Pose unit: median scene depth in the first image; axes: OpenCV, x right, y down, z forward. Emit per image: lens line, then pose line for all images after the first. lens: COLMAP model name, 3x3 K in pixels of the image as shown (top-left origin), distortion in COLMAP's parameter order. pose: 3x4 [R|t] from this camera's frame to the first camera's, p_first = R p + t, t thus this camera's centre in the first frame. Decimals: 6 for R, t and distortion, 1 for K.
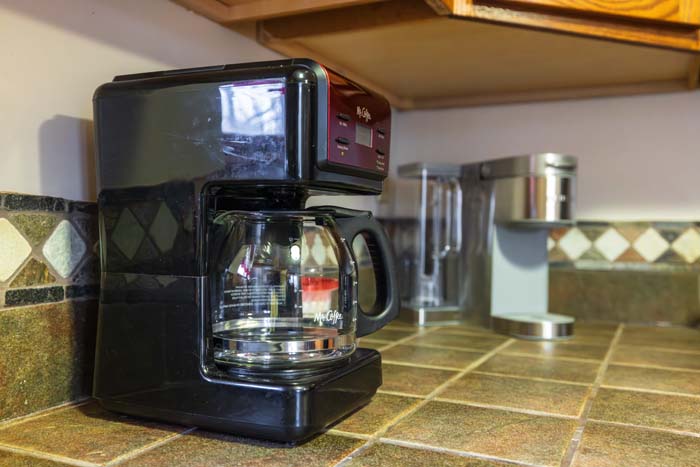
lens RADIAL K [[656.3, 0, 350.0], [0, 656.3, 233.5], [0, 0, 1]] dist [0.004766, 0.001845]
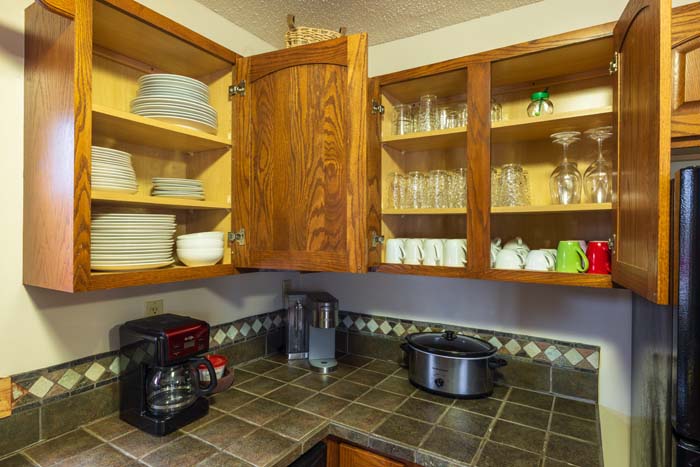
lens RADIAL K [[379.3, 0, 350.0], [0, 379.3, 233.5], [0, 0, 1]] dist [-0.001385, -0.000874]
pose [[0.993390, -0.004297, -0.114711, 0.972585], [0.003850, 0.999984, -0.004118, -0.641166], [0.114727, 0.003649, 0.993390, -0.791007]]
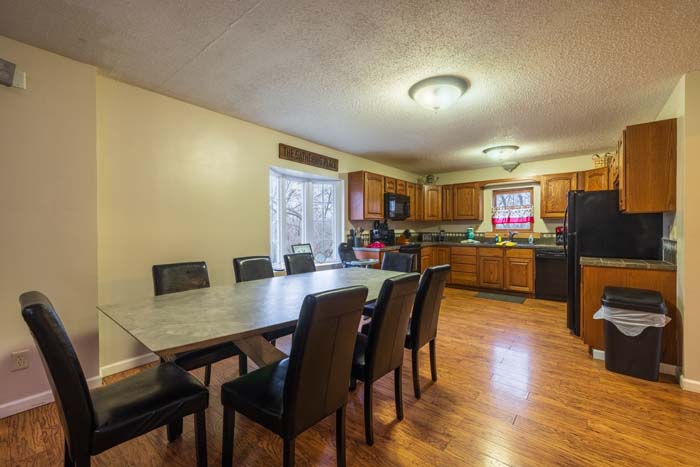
lens RADIAL K [[291.7, 0, 349.3], [0, 291.7, 231.4], [0, 0, 1]] dist [0.000556, 0.000379]
pose [[-0.248345, -0.001627, -0.968670, 8.714002], [-0.007726, 0.999970, 0.000302, -0.051196], [0.968641, 0.007559, -0.248350, -2.567049]]
